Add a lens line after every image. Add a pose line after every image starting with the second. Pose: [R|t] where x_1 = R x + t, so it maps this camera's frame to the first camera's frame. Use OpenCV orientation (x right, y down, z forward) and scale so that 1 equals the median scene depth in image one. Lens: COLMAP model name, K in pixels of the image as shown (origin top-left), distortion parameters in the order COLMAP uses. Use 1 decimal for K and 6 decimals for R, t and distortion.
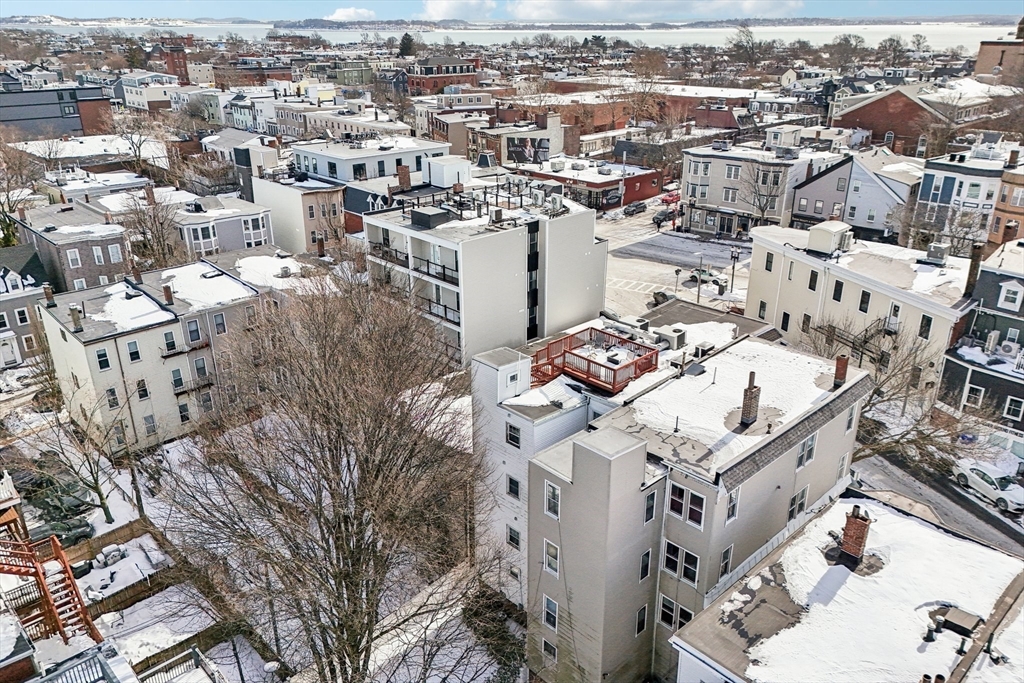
lens RADIAL K [[732.5, 0, 512.0], [0, 732.5, 341.5], [0, 0, 1]] dist [0.090747, -0.082057]
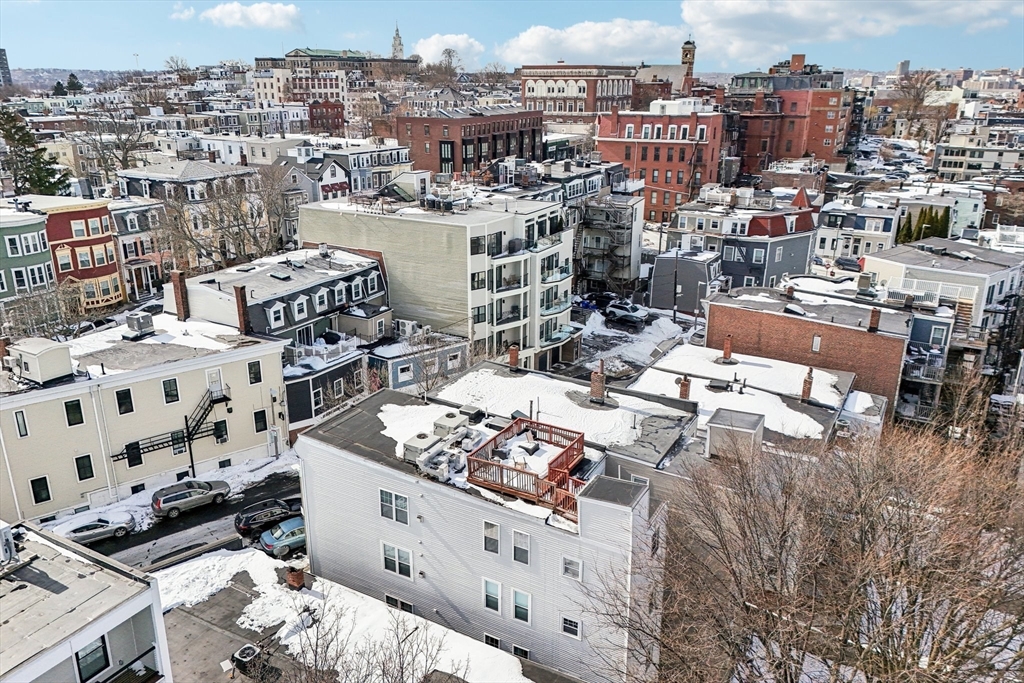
lens RADIAL K [[732.5, 0, 512.0], [0, 732.5, 341.5], [0, 0, 1]] dist [0.090747, -0.082057]
pose [[-0.319700, -0.308118, 0.896022, -0.413318], [0.362443, 0.833965, 0.416098, -0.317448], [-0.875458, 0.457784, -0.154943, 0.756630]]
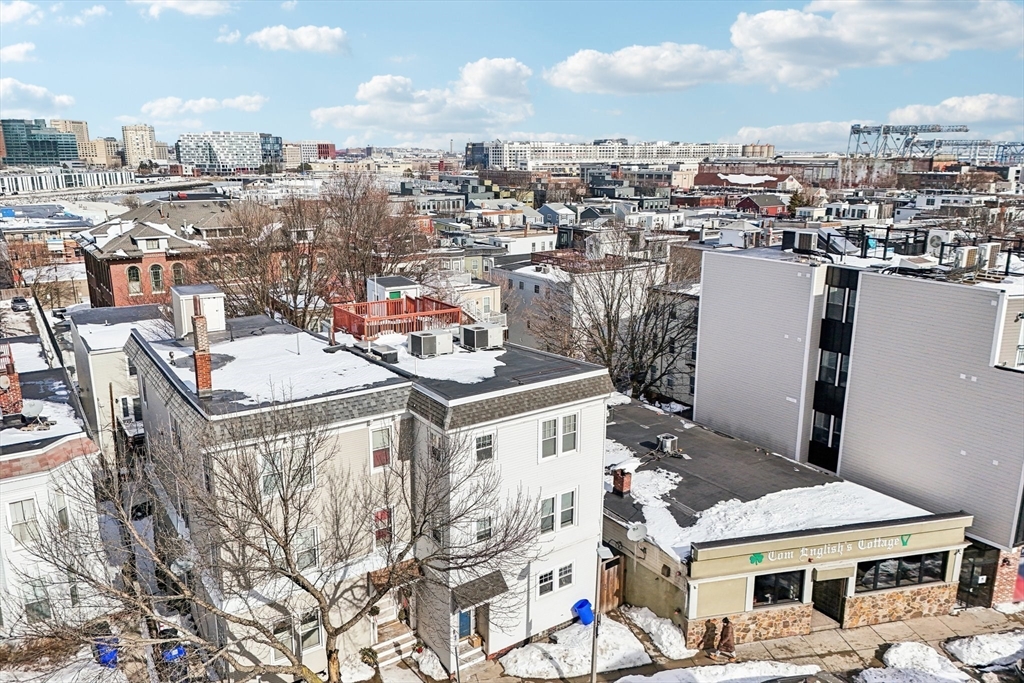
lens RADIAL K [[732.5, 0, 512.0], [0, 732.5, 341.5], [0, 0, 1]] dist [0.090747, -0.082057]
pose [[-0.150786, 0.240985, -0.958744, 0.666190], [-0.381264, 0.880625, 0.281313, -0.179569], [0.912086, 0.407952, -0.040907, 0.814272]]
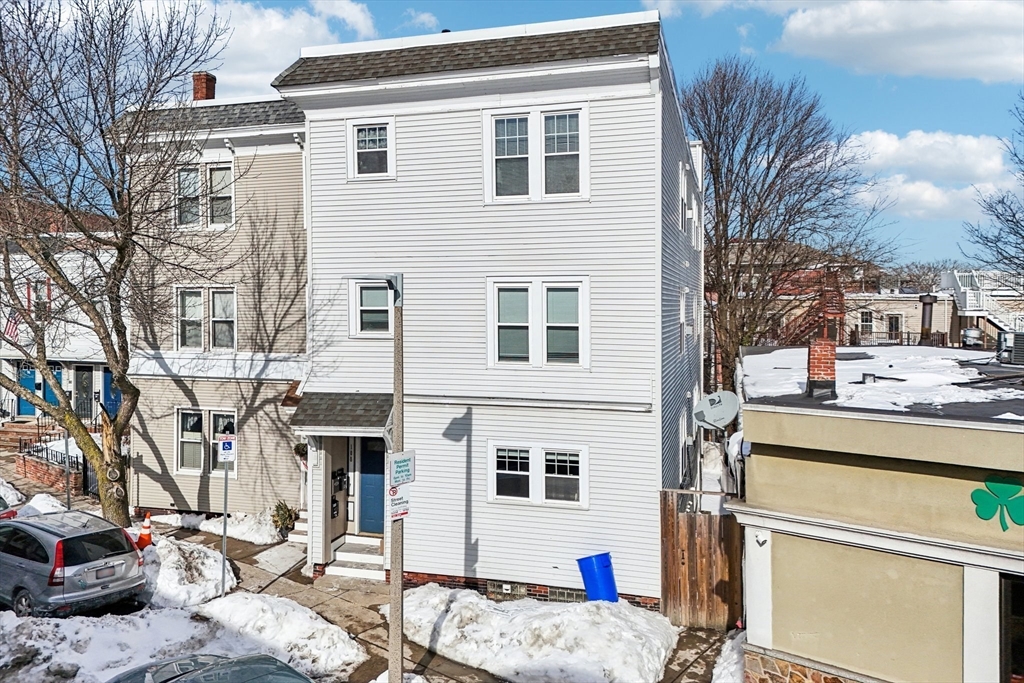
lens RADIAL K [[770.6, 0, 495.3], [0, 770.6, 291.8], [0, 0, 1]] dist [0.046751, 0.001682]
pose [[-0.857622, 0.016772, -0.514007, 0.364270], [-0.185547, 0.922061, 0.339671, -0.046941], [0.479643, 0.386682, -0.787667, 1.049194]]
